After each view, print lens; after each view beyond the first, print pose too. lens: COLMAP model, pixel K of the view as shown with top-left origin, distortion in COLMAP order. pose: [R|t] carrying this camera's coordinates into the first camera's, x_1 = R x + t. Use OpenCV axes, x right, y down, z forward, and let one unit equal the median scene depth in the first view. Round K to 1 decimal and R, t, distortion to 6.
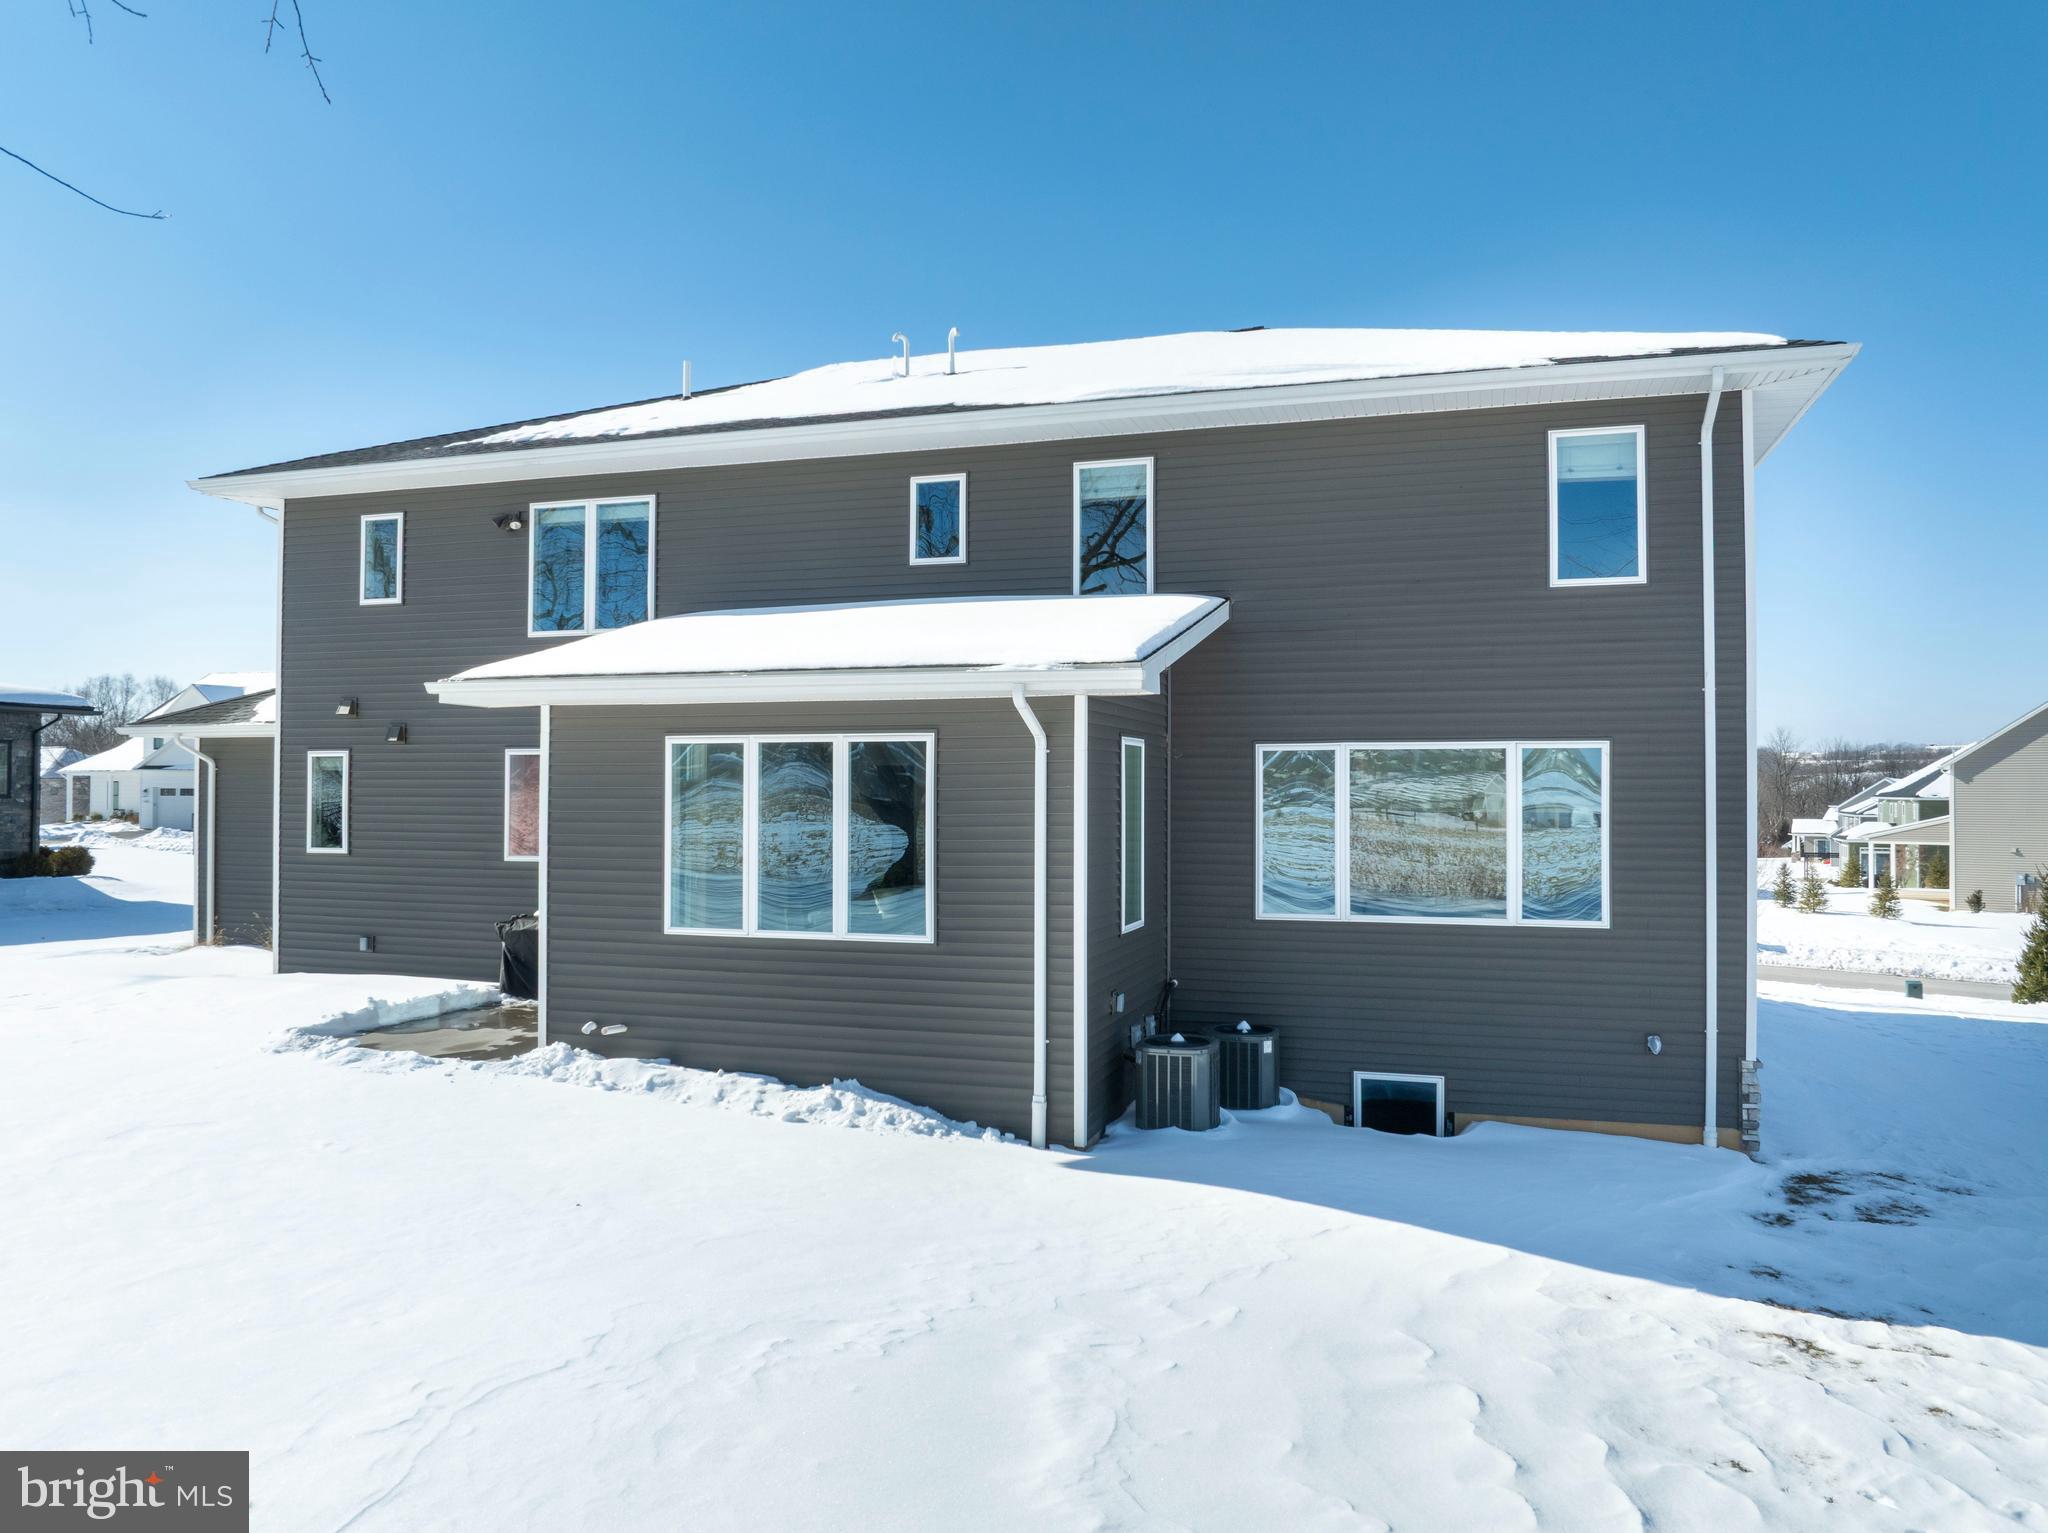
lens RADIAL K [[1441.7, 0, 1024.0], [0, 1441.7, 766.5], [0, 0, 1]] dist [-0.008316, -0.045045]
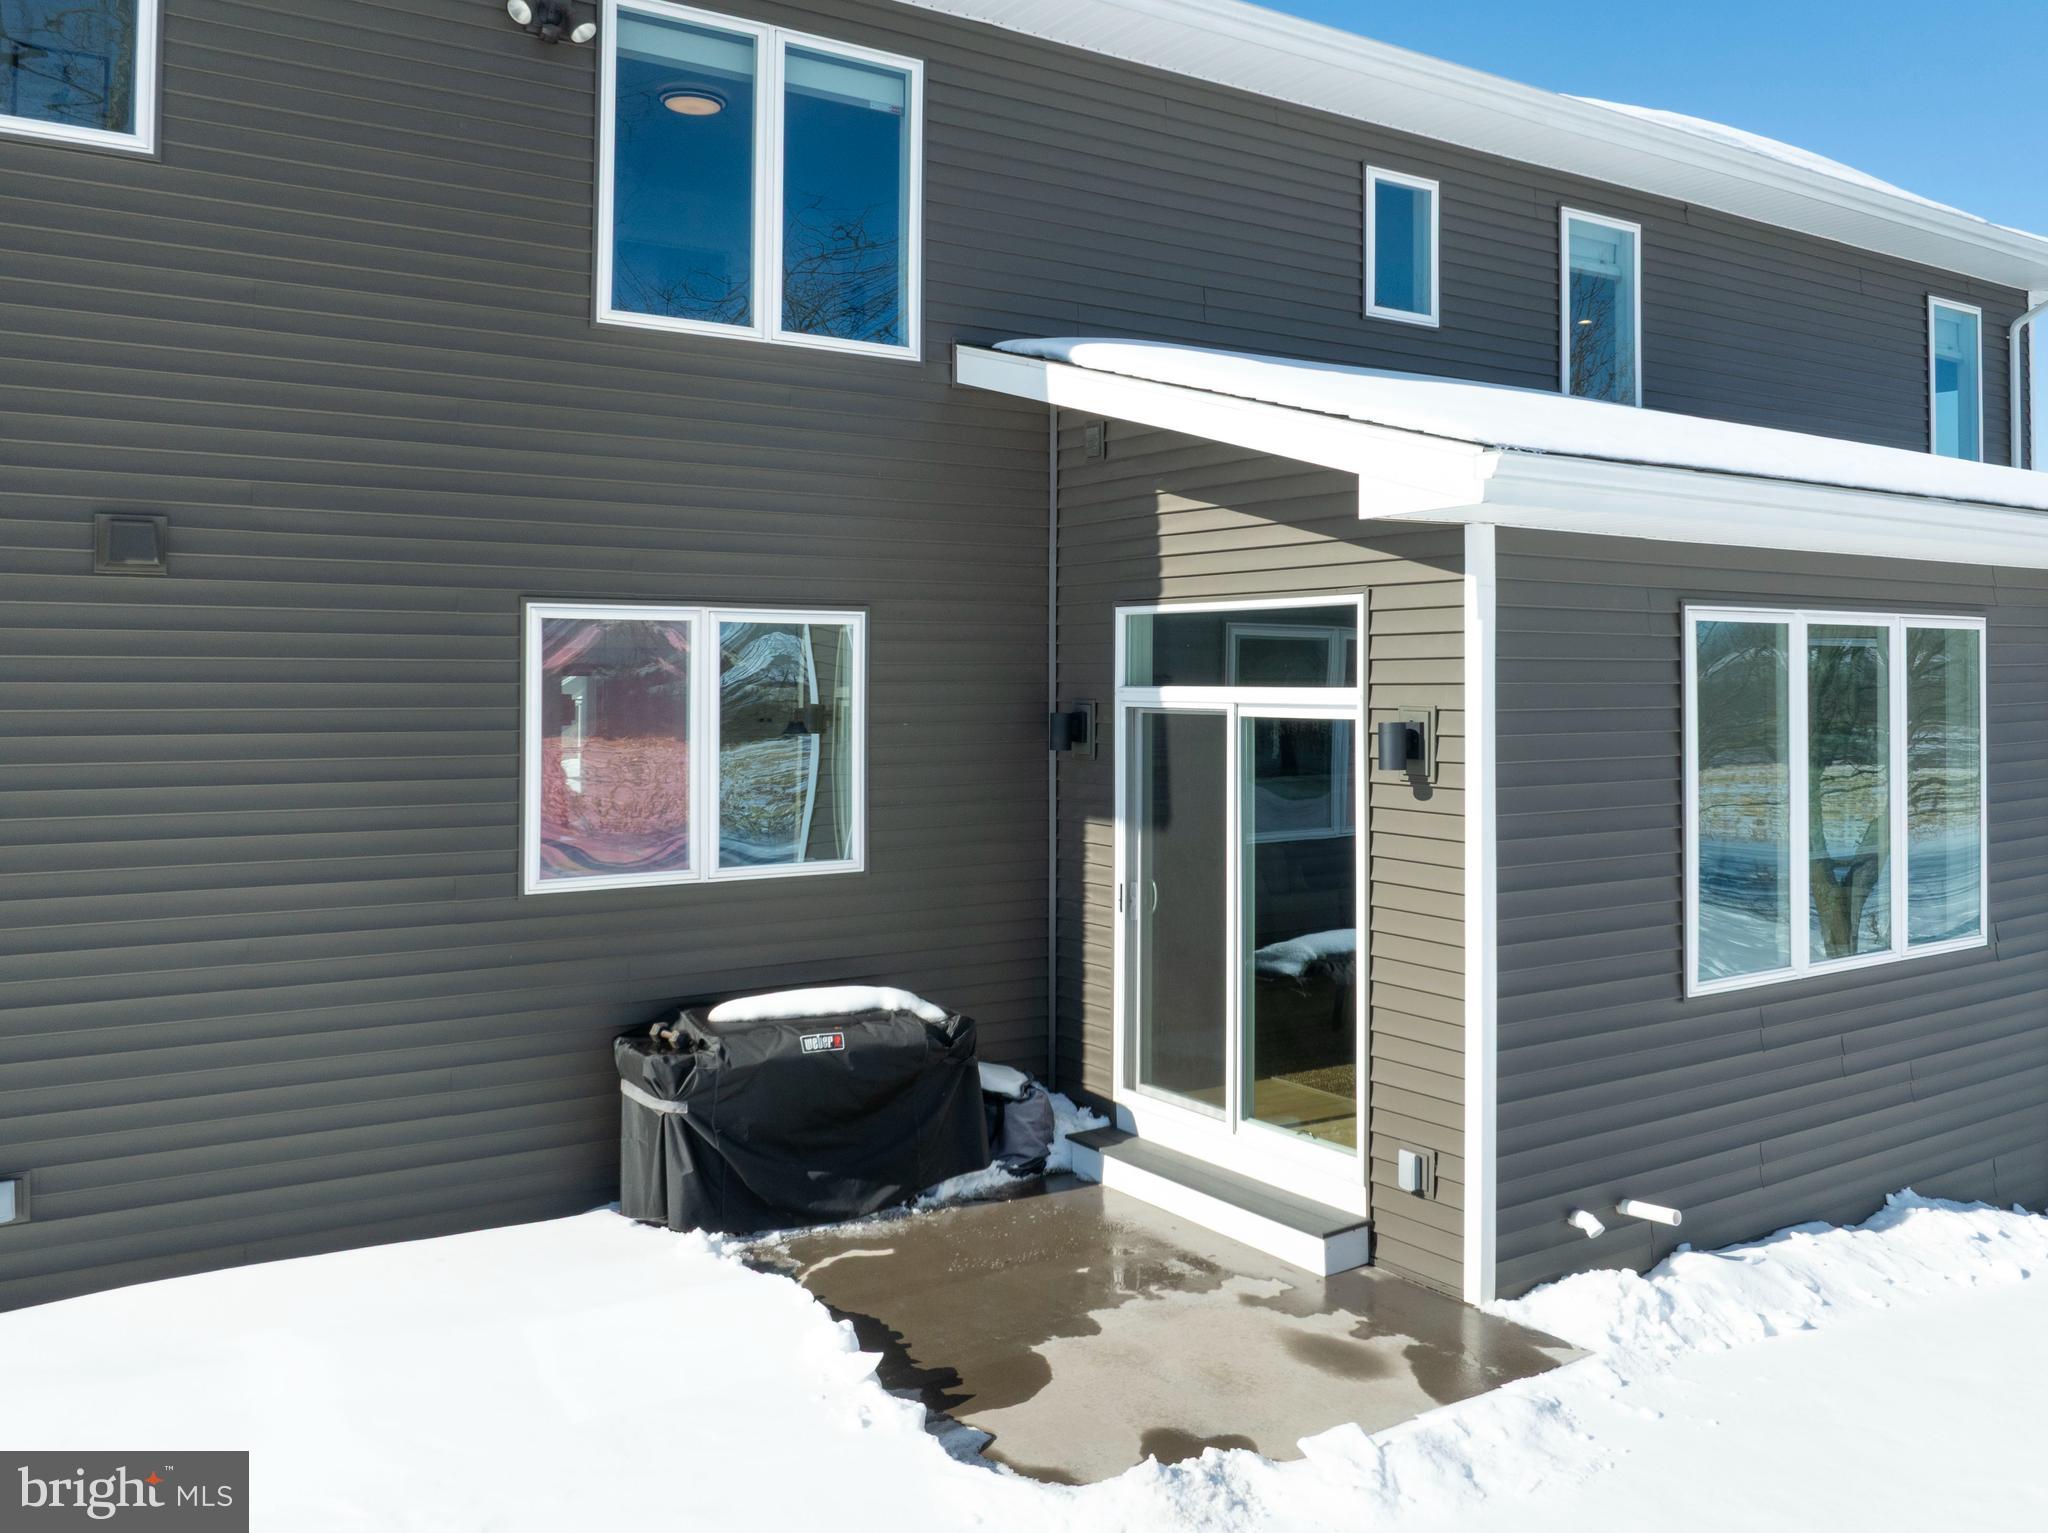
lens RADIAL K [[1738.5, 0, 1161.8], [0, 1738.5, 639.2], [0, 0, 1]] dist [0.016753, -0.085820]
pose [[0.587084, 0.012756, 0.809426, -0.705195], [-0.016741, 0.999853, -0.003615, -0.003742], [-0.809353, -0.011428, 0.587211, 0.655086]]
